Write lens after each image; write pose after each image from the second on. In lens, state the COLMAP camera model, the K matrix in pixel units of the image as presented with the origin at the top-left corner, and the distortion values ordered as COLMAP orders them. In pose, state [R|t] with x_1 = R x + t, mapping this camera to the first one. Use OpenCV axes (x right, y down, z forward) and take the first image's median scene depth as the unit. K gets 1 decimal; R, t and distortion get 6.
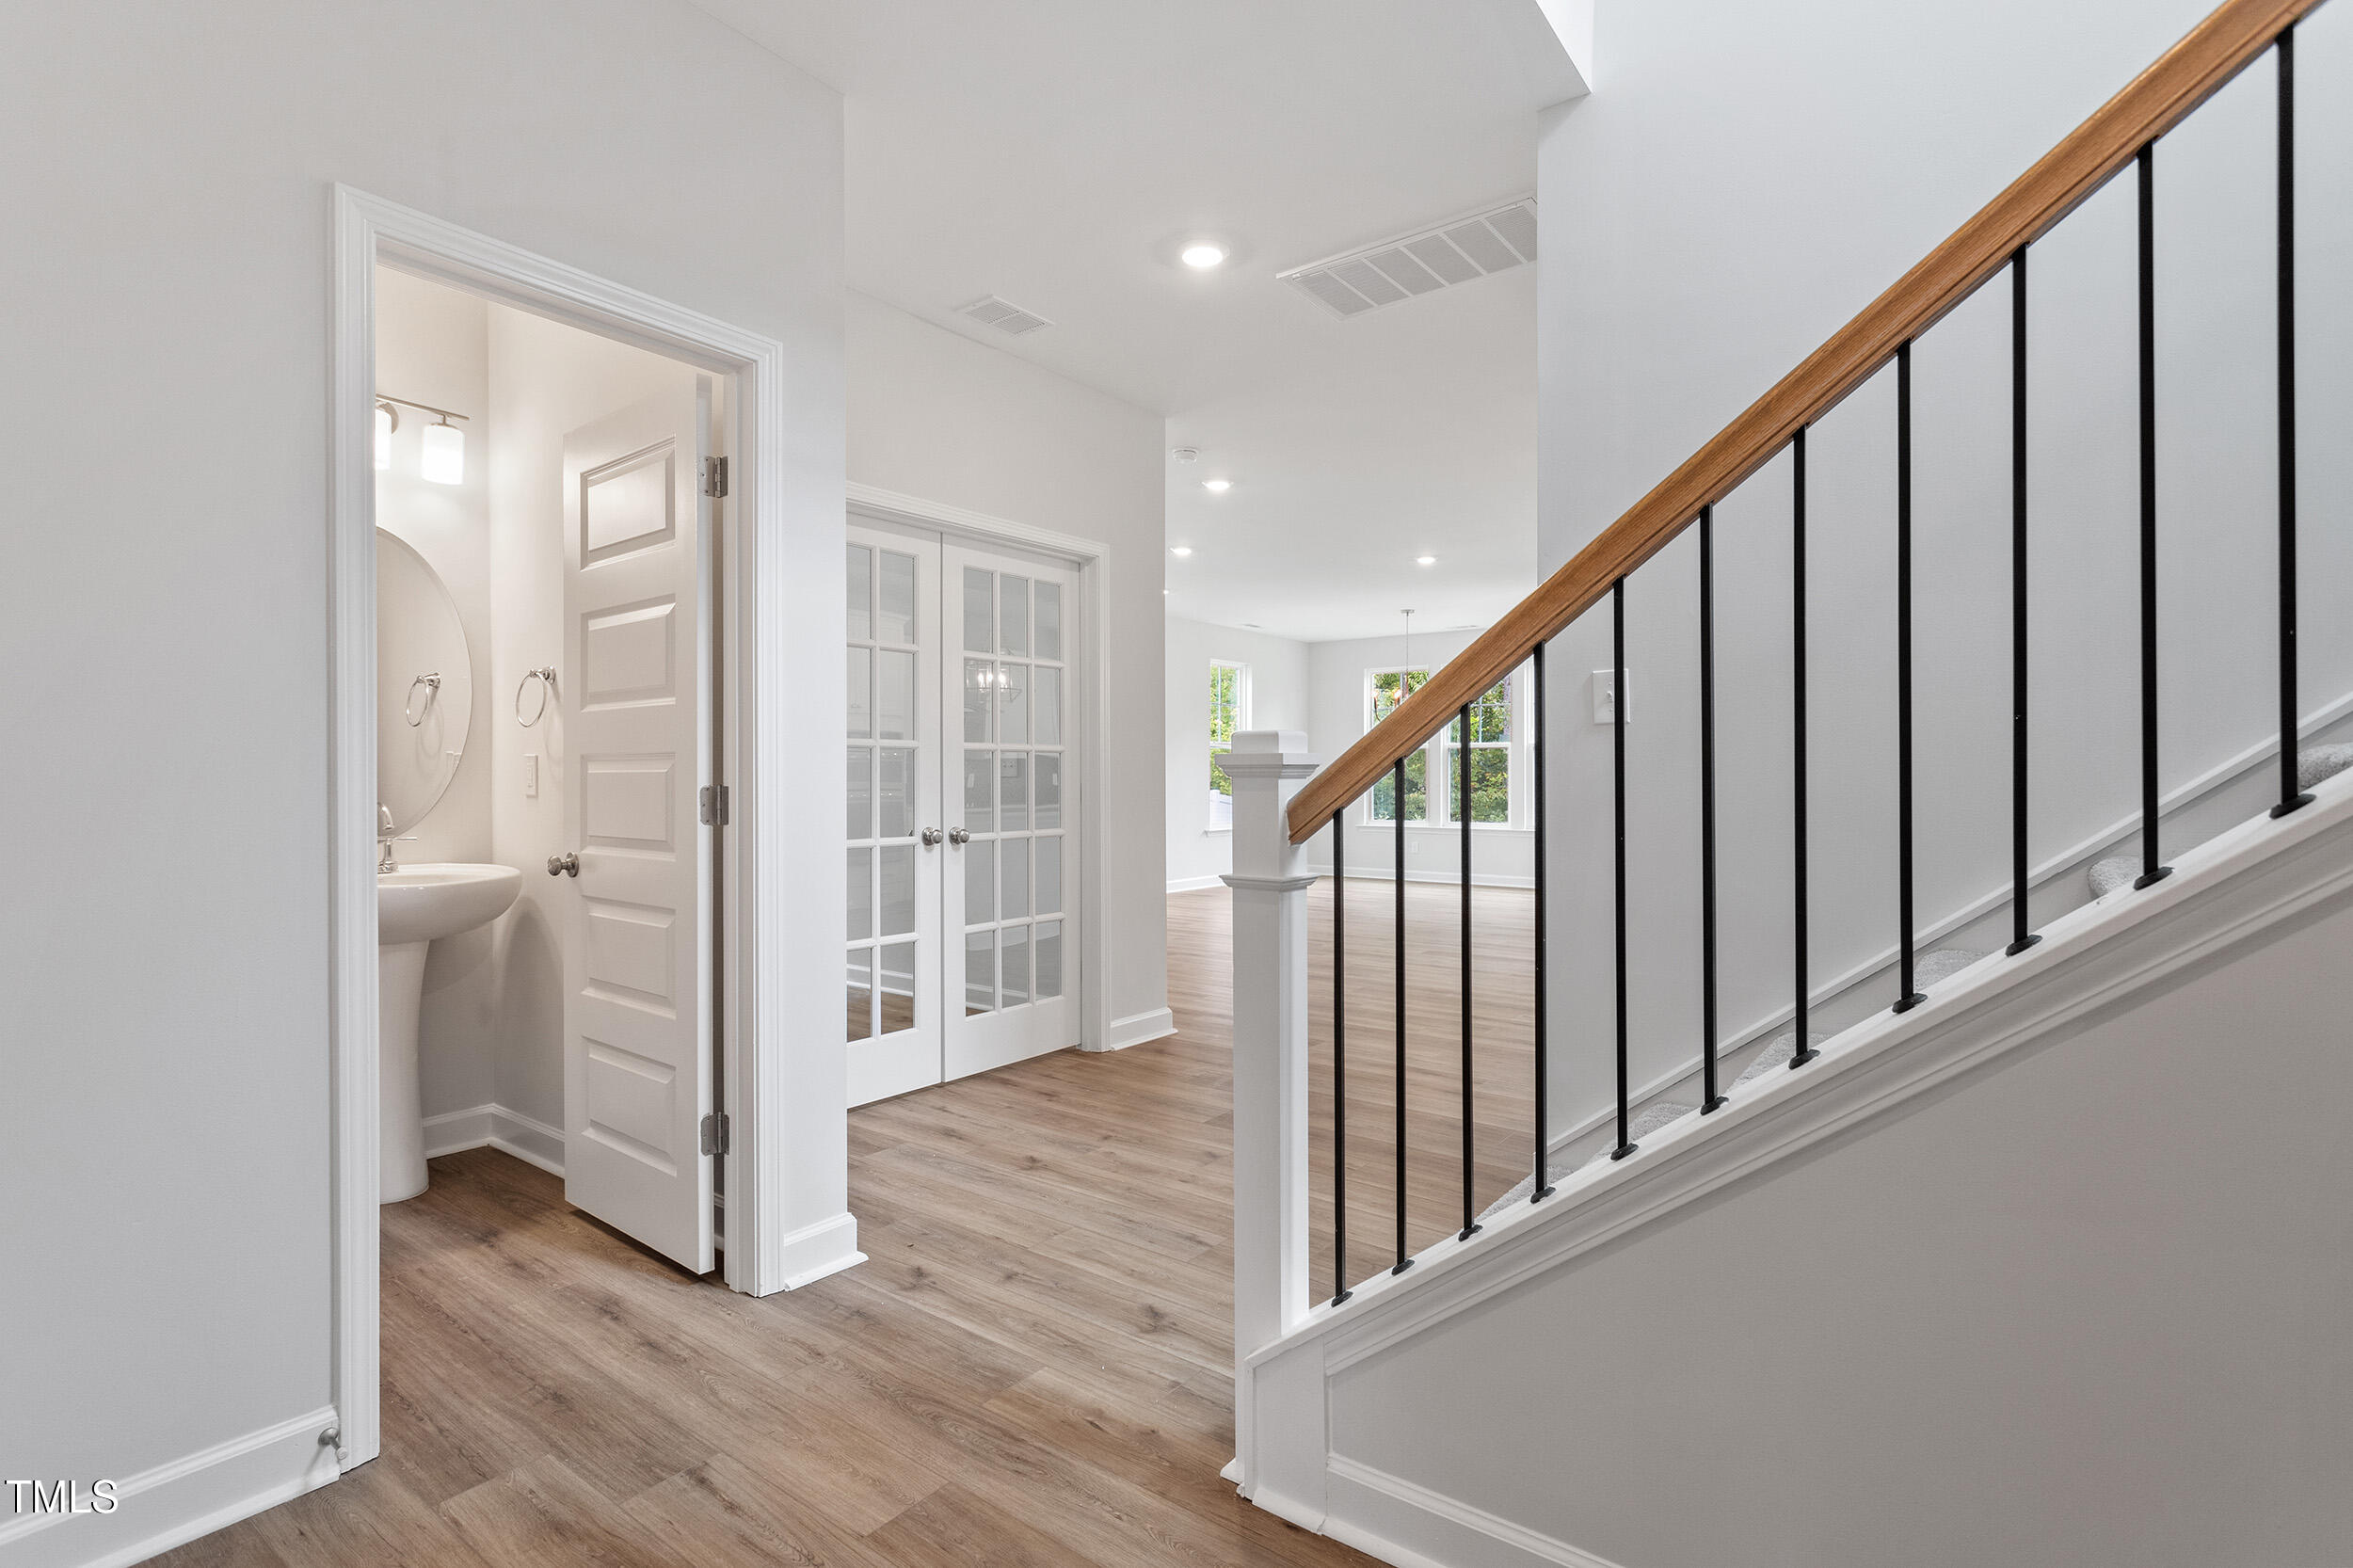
lens RADIAL K [[1130.3, 0, 1176.1], [0, 1130.3, 775.2], [0, 0, 1]] dist [0.000509, 0.000666]
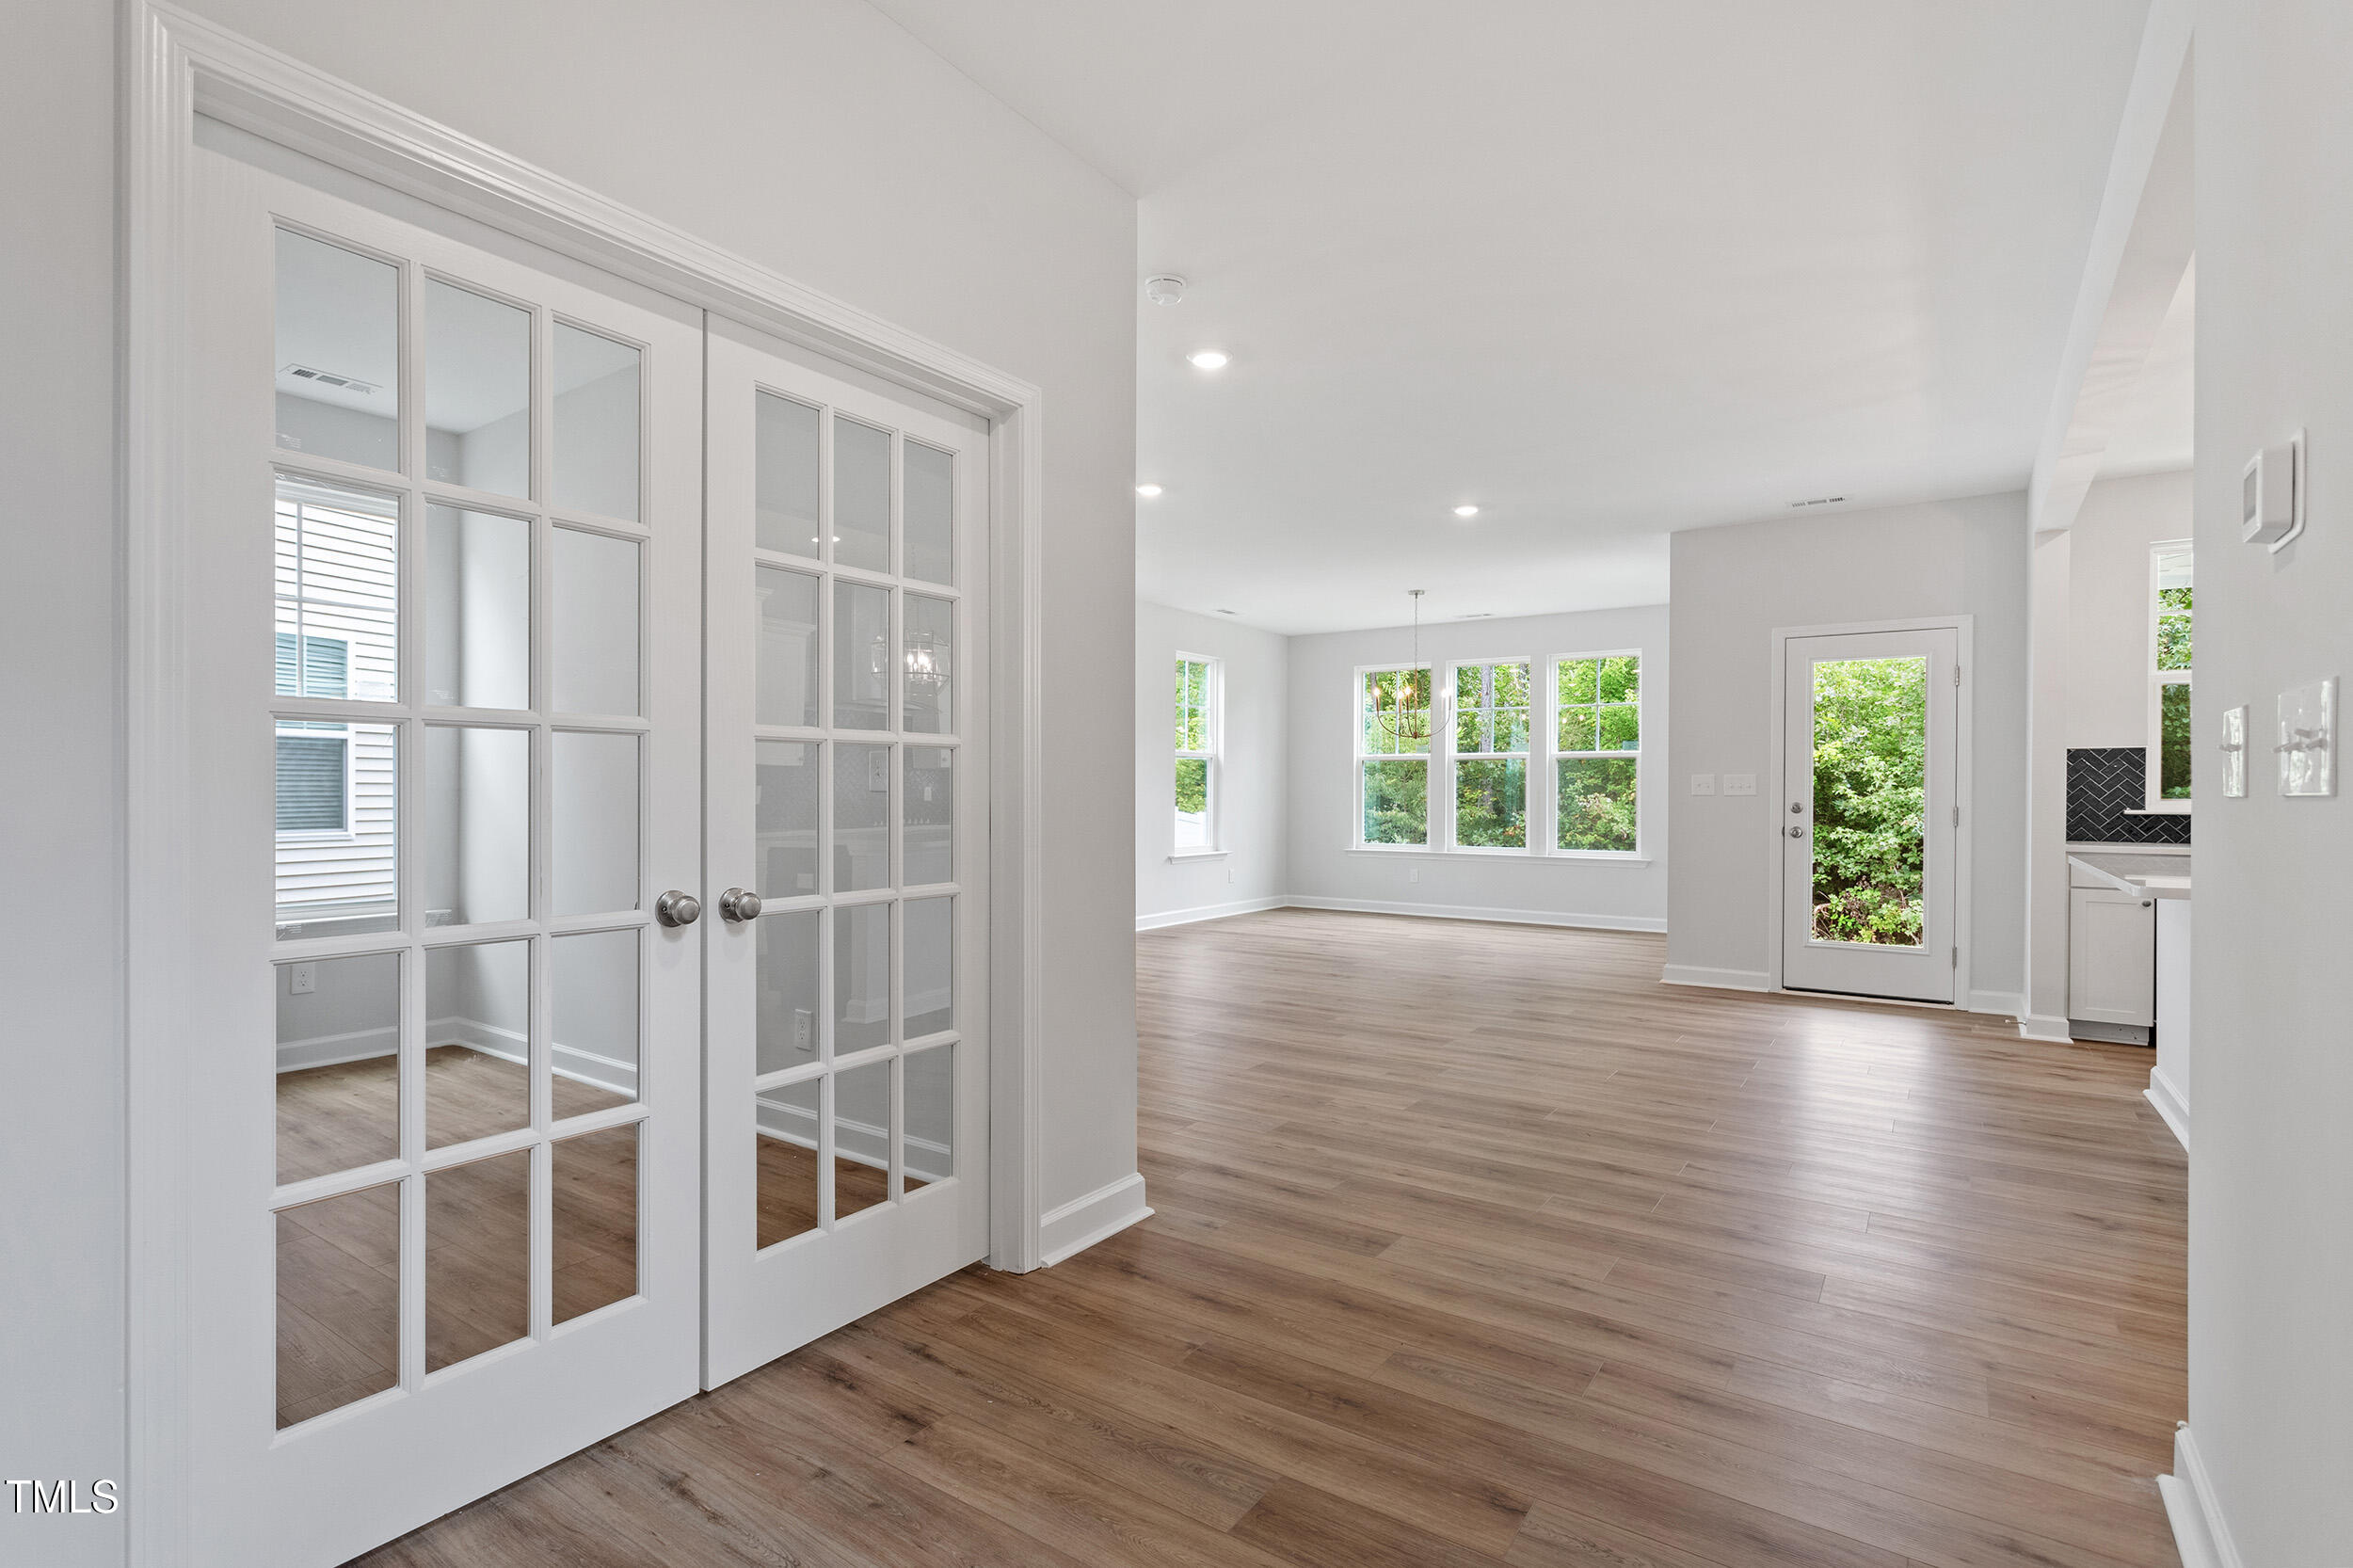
lens RADIAL K [[1124.5, 0, 1137.5], [0, 1124.5, 799.3], [0, 0, 1]] dist [-0.000456, 0.000103]
pose [[0.999944, 0.004243, 0.009690, -0.015533], [-0.004318, 0.999960, 0.007770, 0.000659], [-0.009657, -0.007812, 0.999923, 0.447619]]
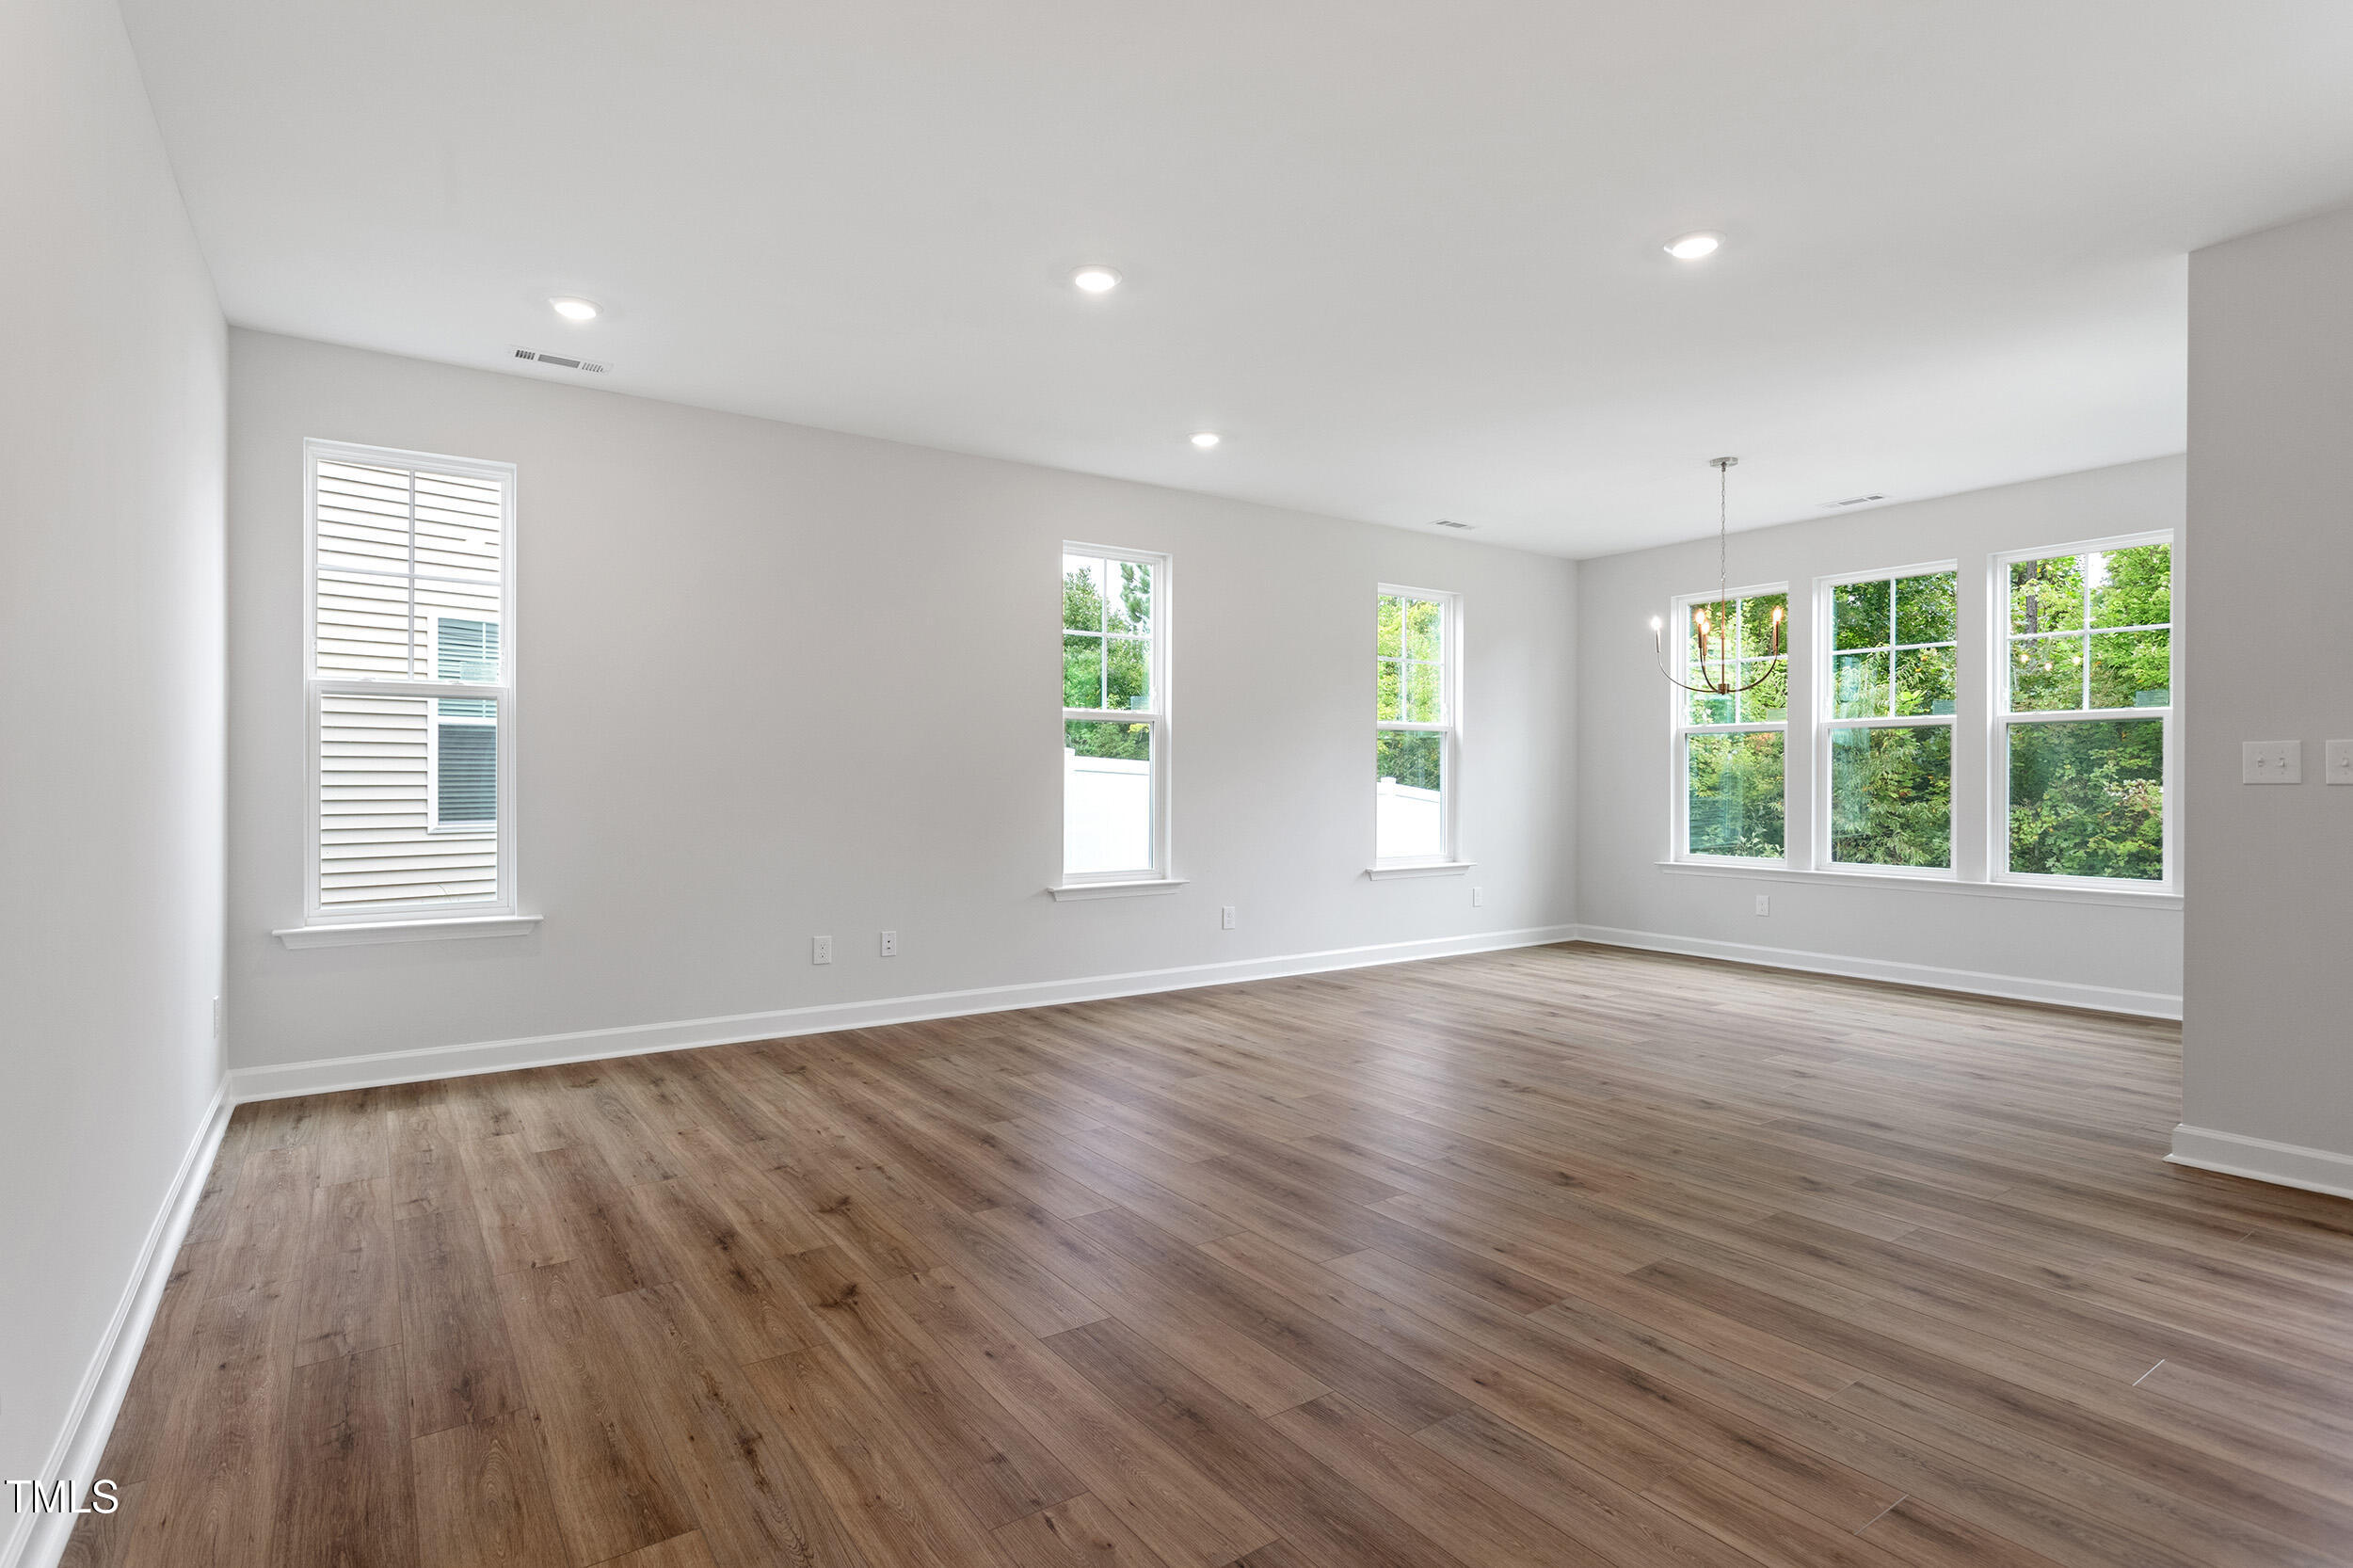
lens RADIAL K [[1172.2, 0, 1176.5], [0, 1172.2, 784.0], [0, 0, 1]] dist [0.017231, -0.001068]
pose [[0.951541, 0.002253, -0.307515, 0.328071], [-0.000596, 0.999985, 0.005481, 0.000014], [0.307523, -0.005032, 0.951527, 1.010435]]
